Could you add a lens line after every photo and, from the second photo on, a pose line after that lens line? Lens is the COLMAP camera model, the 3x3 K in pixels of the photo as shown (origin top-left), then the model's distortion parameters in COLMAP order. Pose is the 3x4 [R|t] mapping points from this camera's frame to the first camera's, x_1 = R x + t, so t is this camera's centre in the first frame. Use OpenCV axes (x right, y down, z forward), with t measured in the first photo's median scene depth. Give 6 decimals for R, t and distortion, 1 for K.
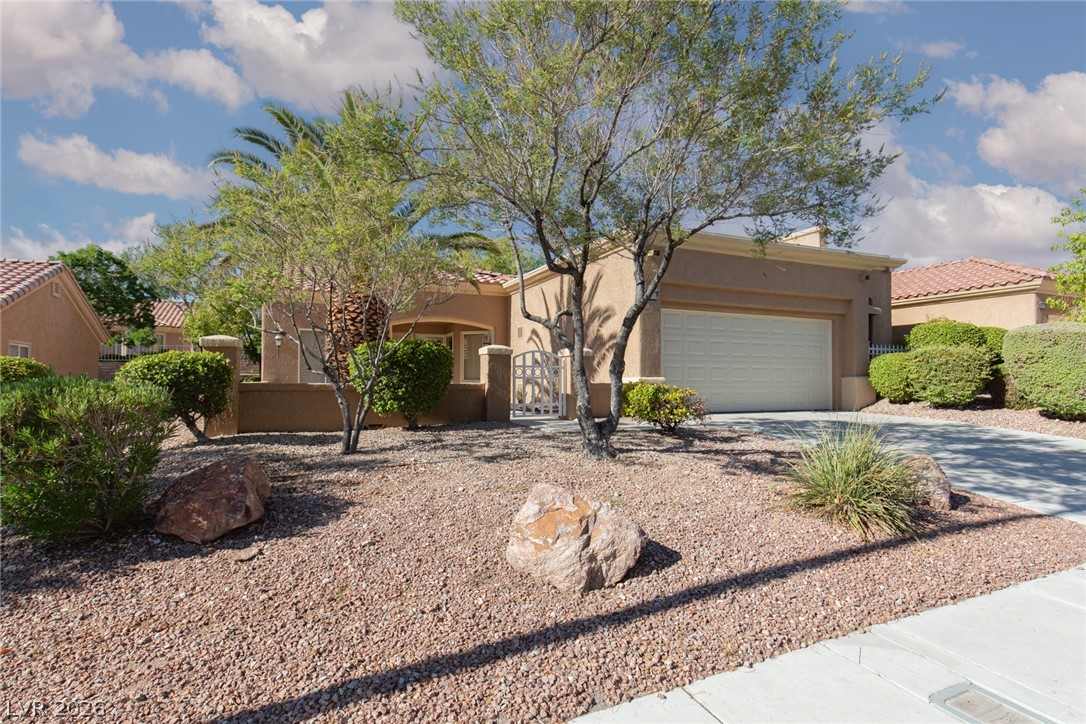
lens RADIAL K [[552.1, 0, 543.9], [0, 552.1, 366.7], [0, 0, 1]] dist [0.000640, 0.000141]
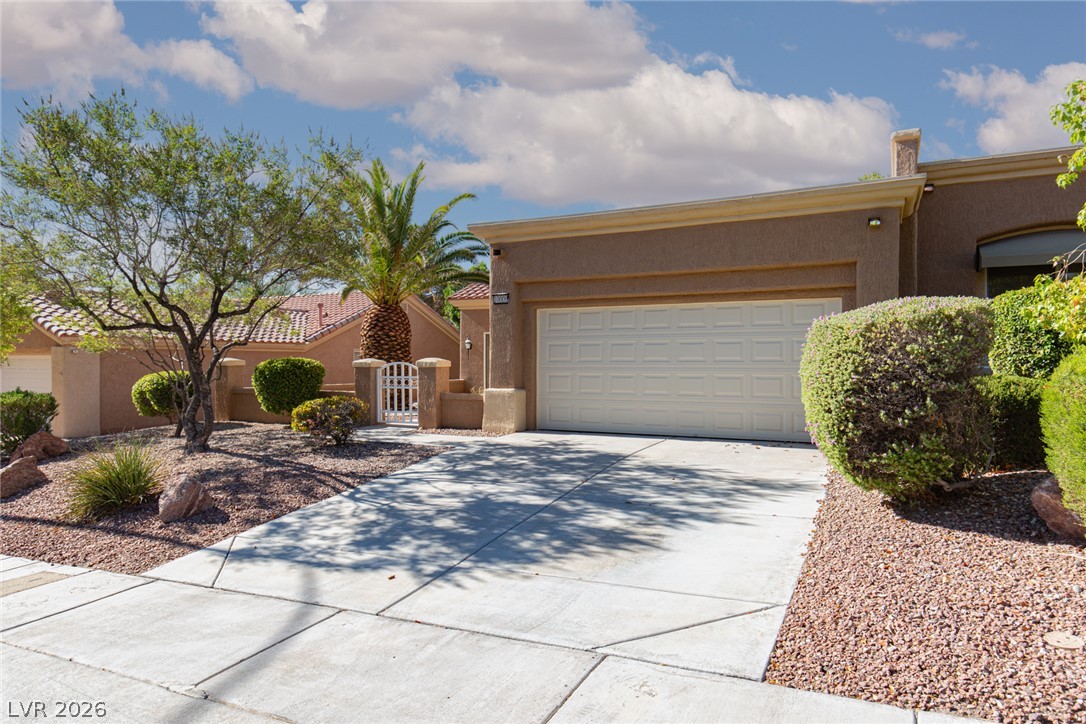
lens RADIAL K [[677.0, 0, 543.0], [0, 677.0, 362.0], [0, 0, 1]] dist [0.004359, 0.001045]
pose [[0.646300, -0.005419, -0.763064, 0.926272], [0.022081, 0.999689, 0.011602, -0.030714], [0.762764, -0.024348, 0.646219, 0.275912]]
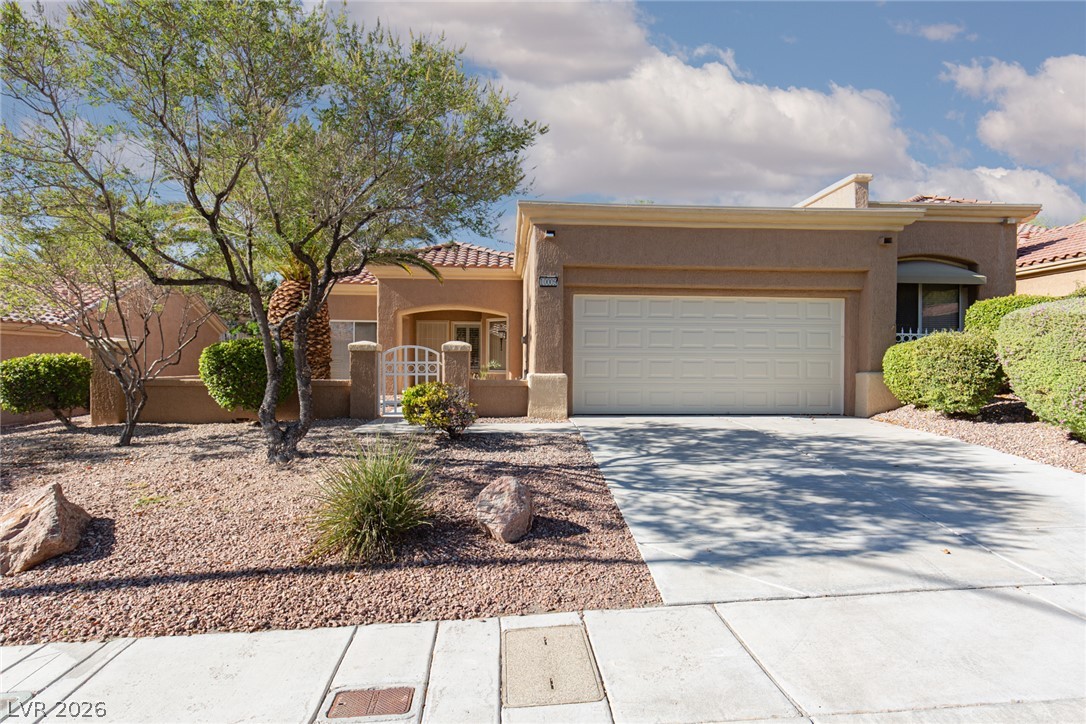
lens RADIAL K [[621.4, 0, 546.4], [0, 621.4, 362.7], [0, 0, 1]] dist [0.005835, 0.000170]
pose [[0.943335, 0.001582, -0.331837, 0.446696], [0.006322, 0.999721, 0.022738, -0.018154], [0.331780, -0.023548, 0.943063, 0.044504]]
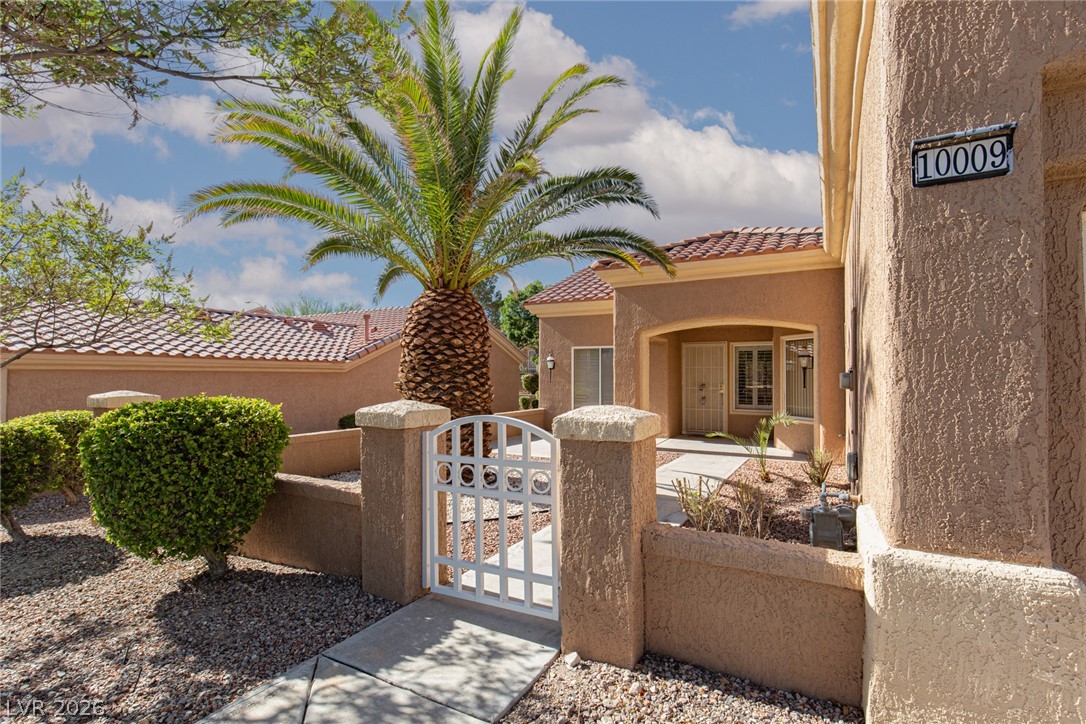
lens RADIAL K [[522.8, 0, 542.3], [0, 522.8, 368.6], [0, 0, 1]] dist [0.009838, 0.000141]
pose [[0.617850, -0.017016, -0.786112, 0.217640], [0.021379, 0.999760, -0.004837, -0.044906], [0.786006, -0.013817, 0.618065, 0.635312]]
